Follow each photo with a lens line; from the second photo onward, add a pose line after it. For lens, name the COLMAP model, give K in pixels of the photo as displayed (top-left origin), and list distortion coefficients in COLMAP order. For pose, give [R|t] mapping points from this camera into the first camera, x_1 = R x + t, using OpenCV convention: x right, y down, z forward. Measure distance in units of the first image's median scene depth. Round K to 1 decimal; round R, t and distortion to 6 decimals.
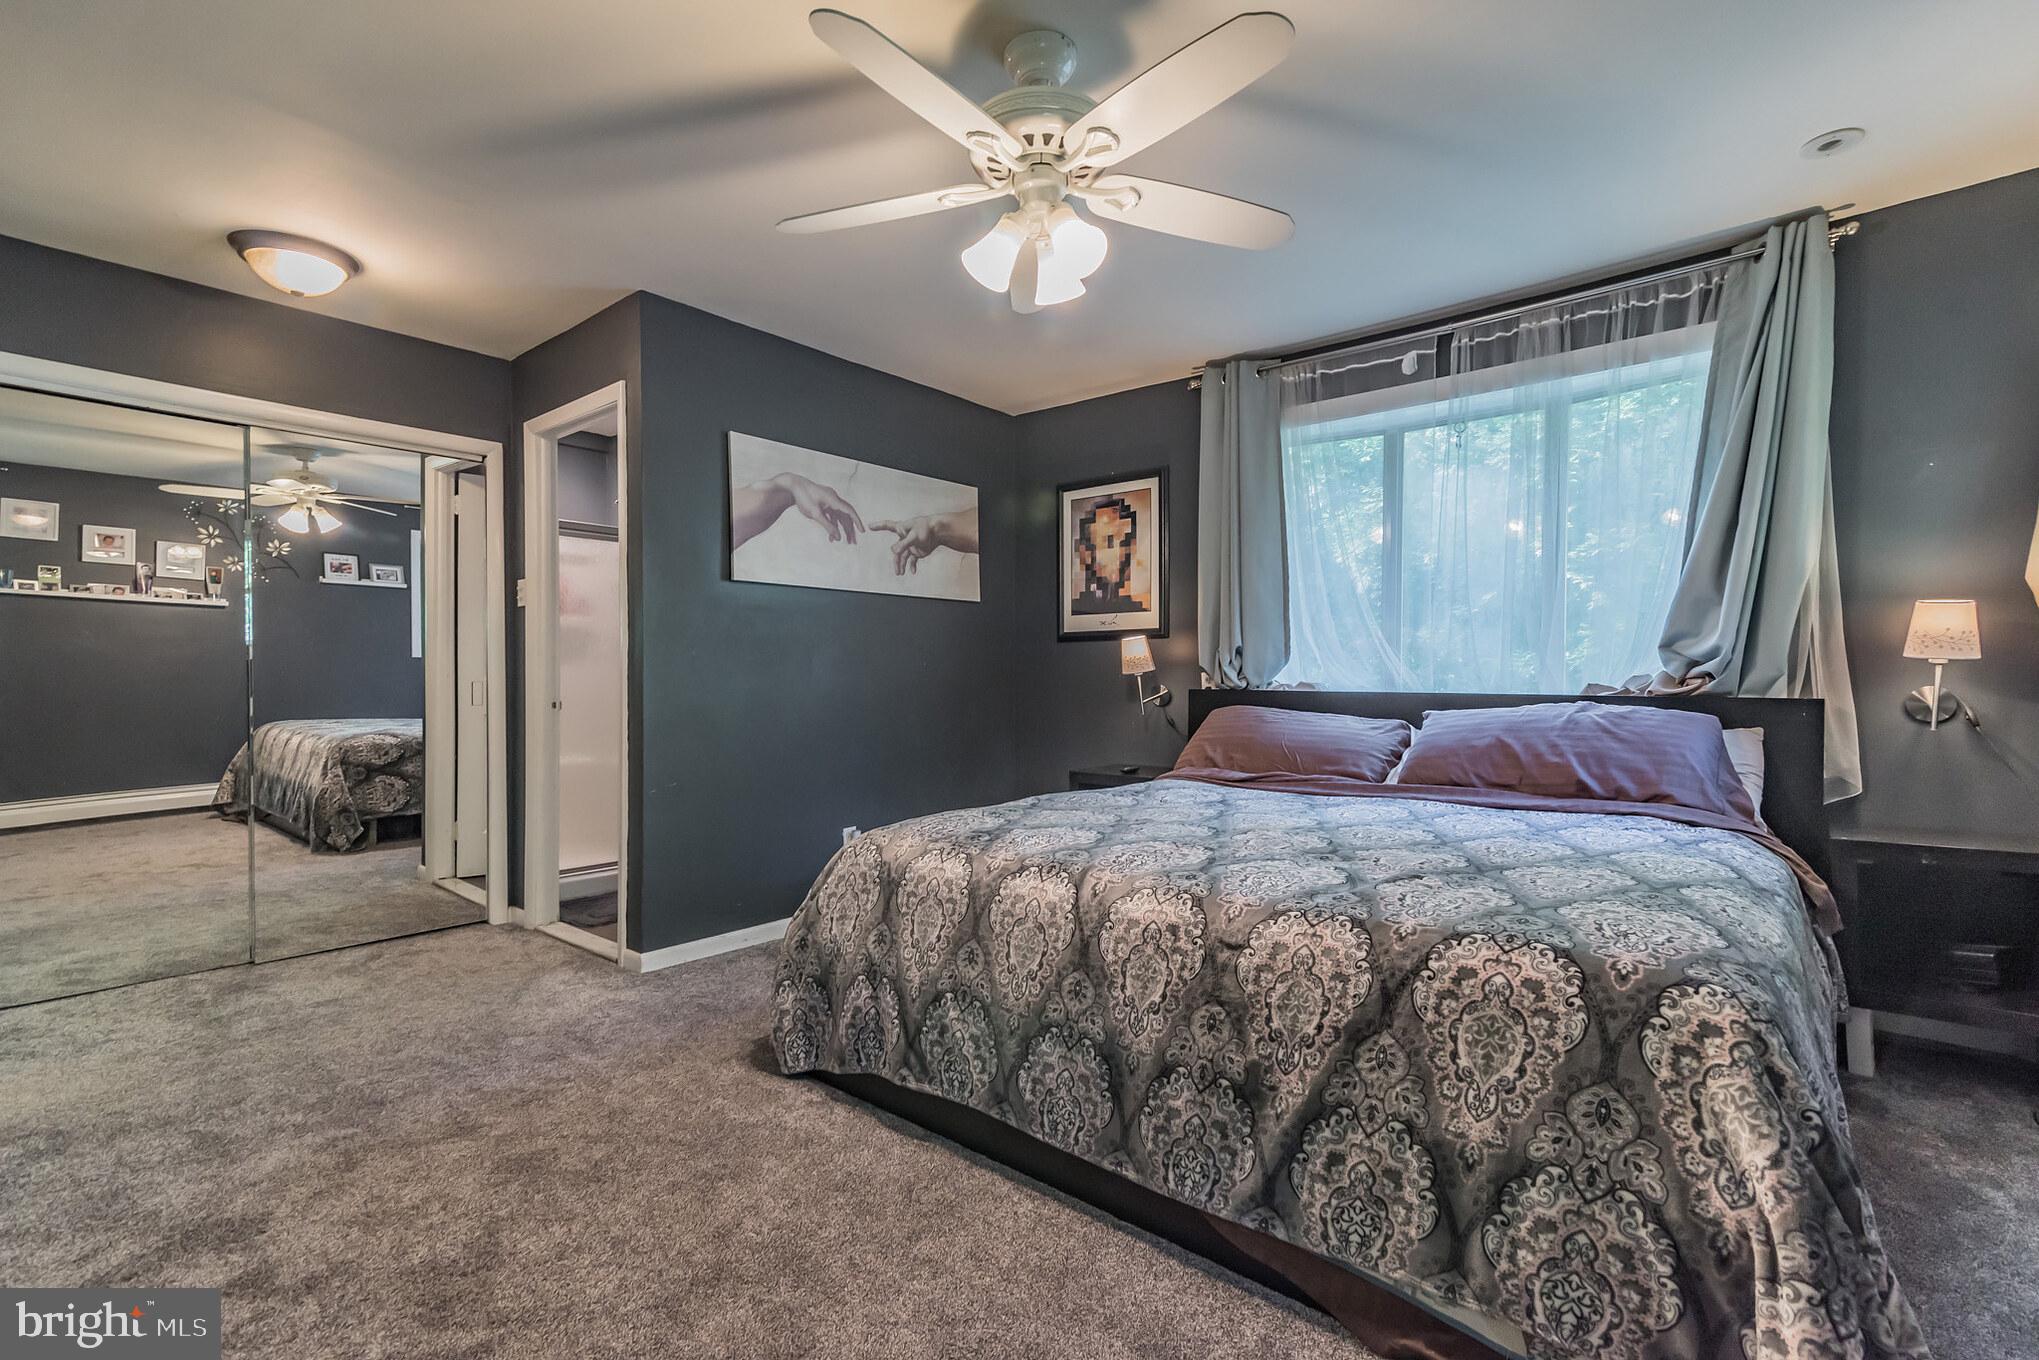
lens RADIAL K [[925.0, 0, 1026.6], [0, 925.0, 686.0], [0, 0, 1]] dist [0.008327, 0.000025]
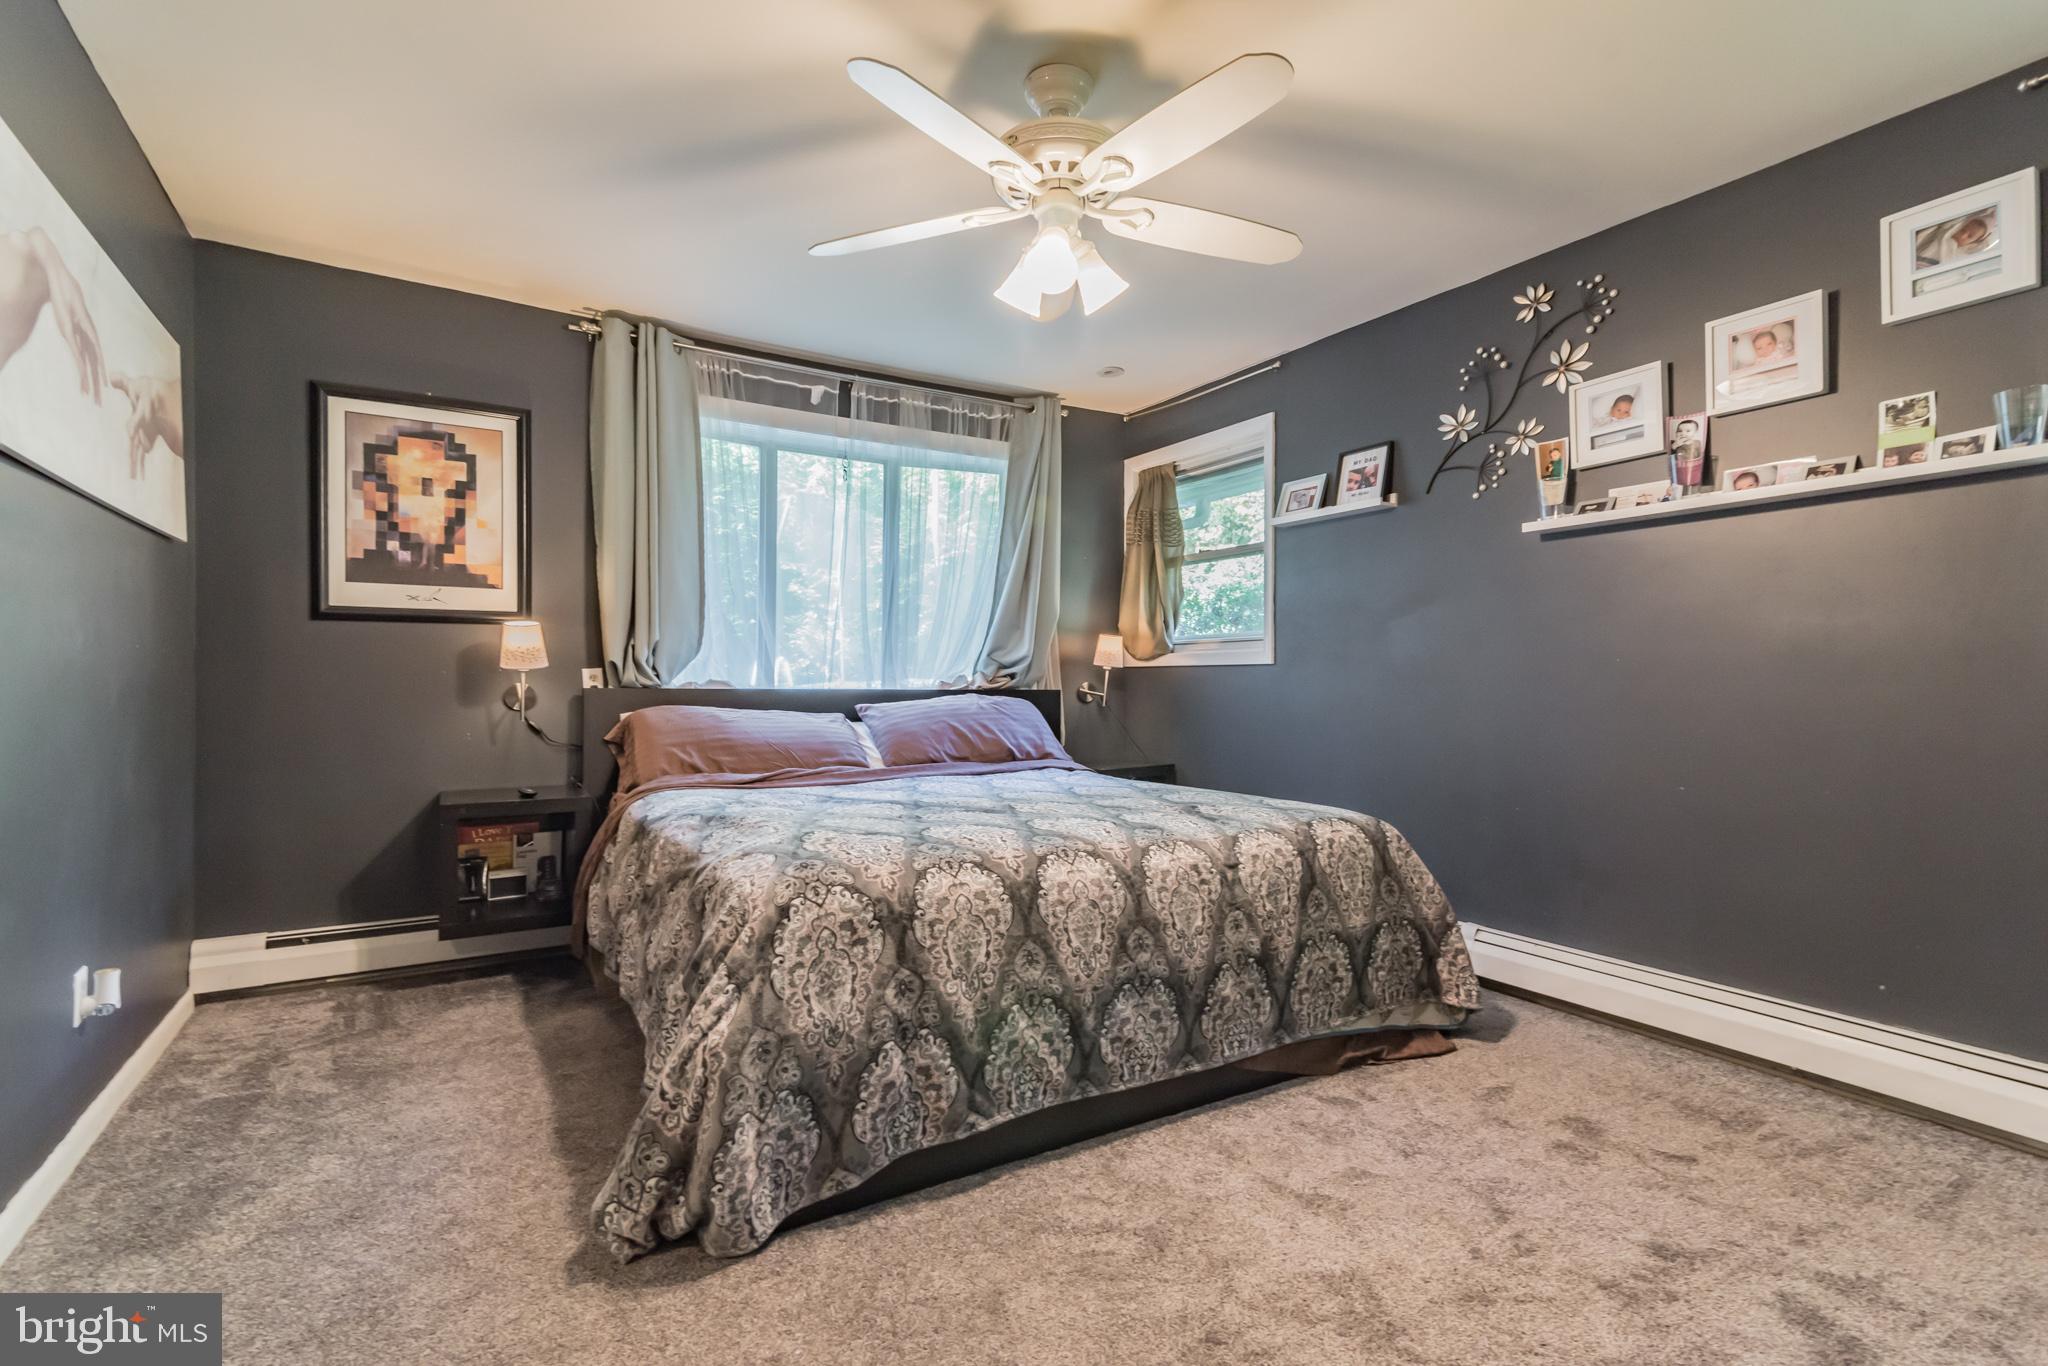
lens RADIAL K [[937.4, 0, 1028.6], [0, 937.4, 681.8], [0, 0, 1]] dist [0.004782, -0.000737]
pose [[0.320923, 0.000614, 0.947105, -0.697317], [0.005107, 0.999984, -0.002379, 0.002600], [-0.947091, 0.005600, 0.320915, 0.478853]]
